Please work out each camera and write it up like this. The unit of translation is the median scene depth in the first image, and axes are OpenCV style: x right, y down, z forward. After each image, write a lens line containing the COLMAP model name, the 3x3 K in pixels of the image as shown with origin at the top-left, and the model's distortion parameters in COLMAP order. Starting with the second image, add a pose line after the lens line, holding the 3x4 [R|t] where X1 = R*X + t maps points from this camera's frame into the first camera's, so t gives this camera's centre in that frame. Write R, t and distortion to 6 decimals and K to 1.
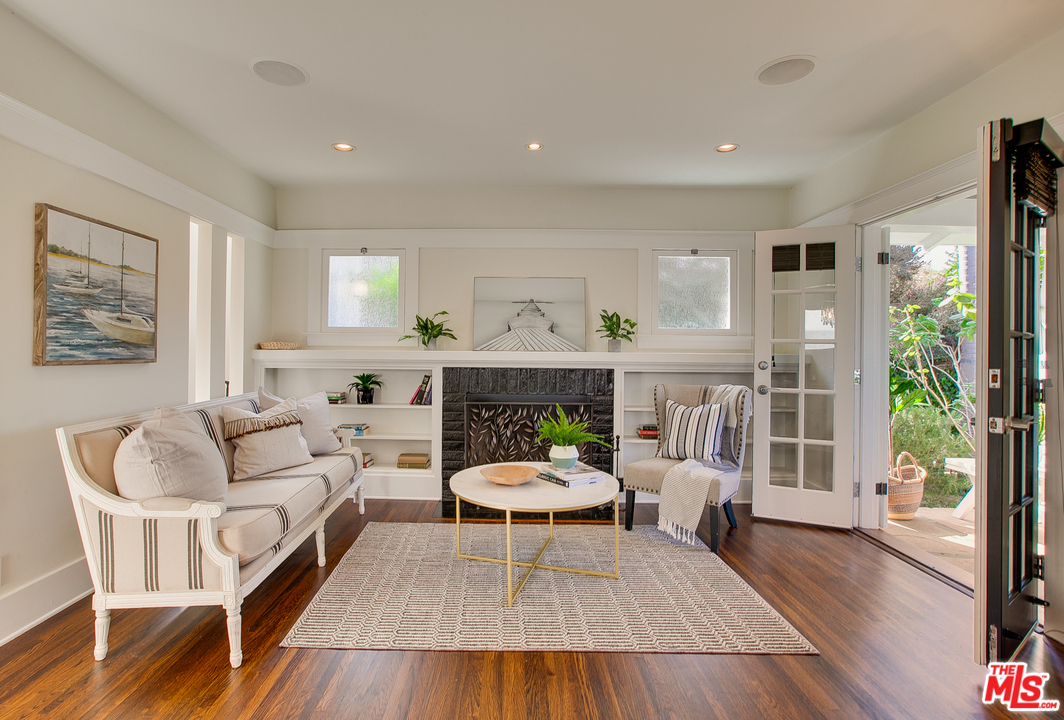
lens RADIAL K [[502.7, 0, 497.6], [0, 502.7, 345.4], [0, 0, 1]] dist [-0.027829, 0.007554]
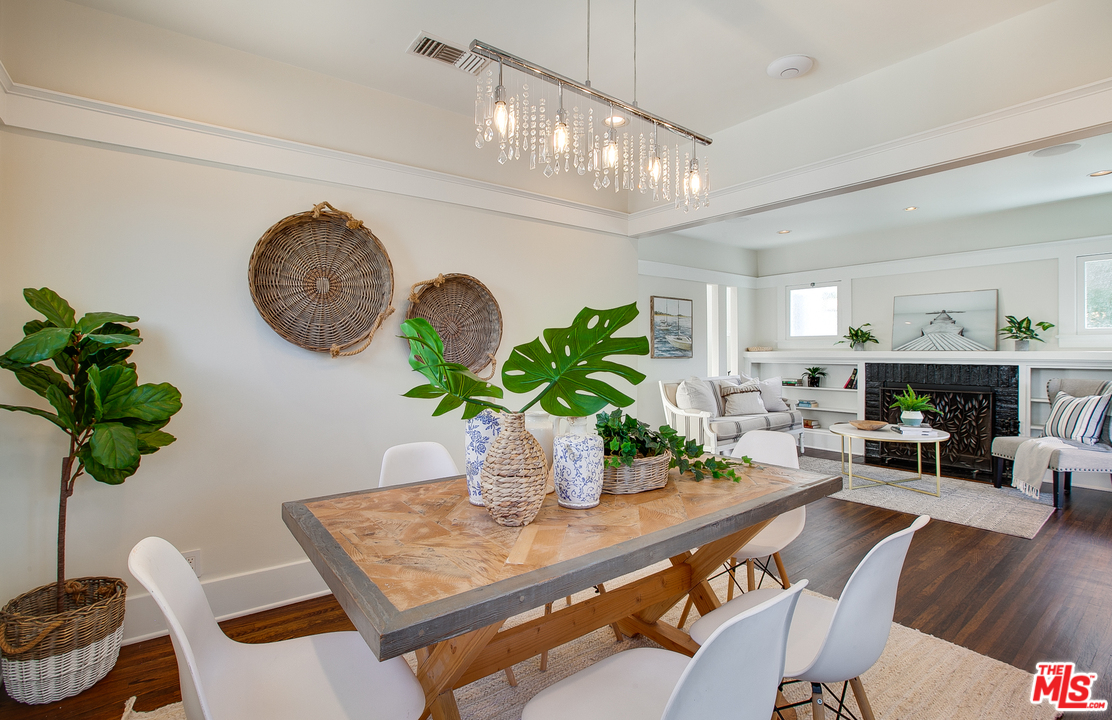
lens RADIAL K [[509.2, 0, 572.9], [0, 509.2, 353.2], [0, 0, 1]] dist [-0.015255, 0.002804]
pose [[0.646955, -0.006327, -0.762502, 0.938139], [0.014485, 0.999887, 0.003993, -0.004158], [0.762390, -0.013628, 0.646974, -1.170341]]
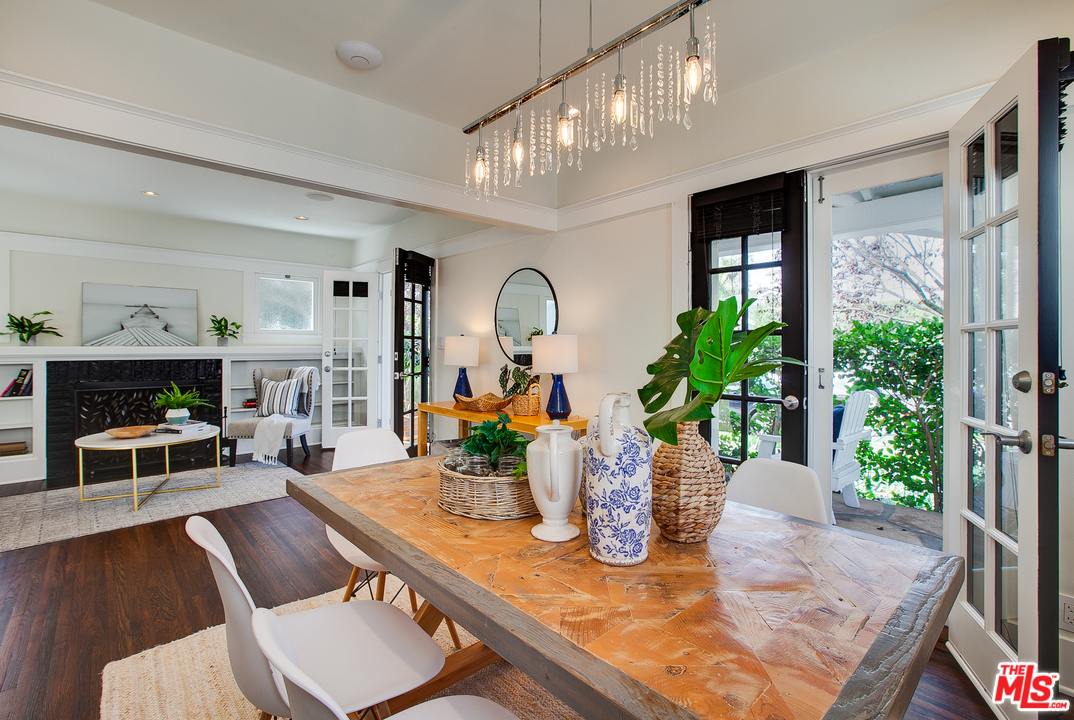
lens RADIAL K [[485.6, 0, 525.9], [0, 485.6, 347.1], [0, 0, 1]] dist [-0.005471, 0.002379]
pose [[0.731881, -0.008496, 0.681379, -0.128678], [-0.001381, 0.999902, 0.013951, -0.010175], [-0.681431, -0.011152, 0.731798, -1.085967]]
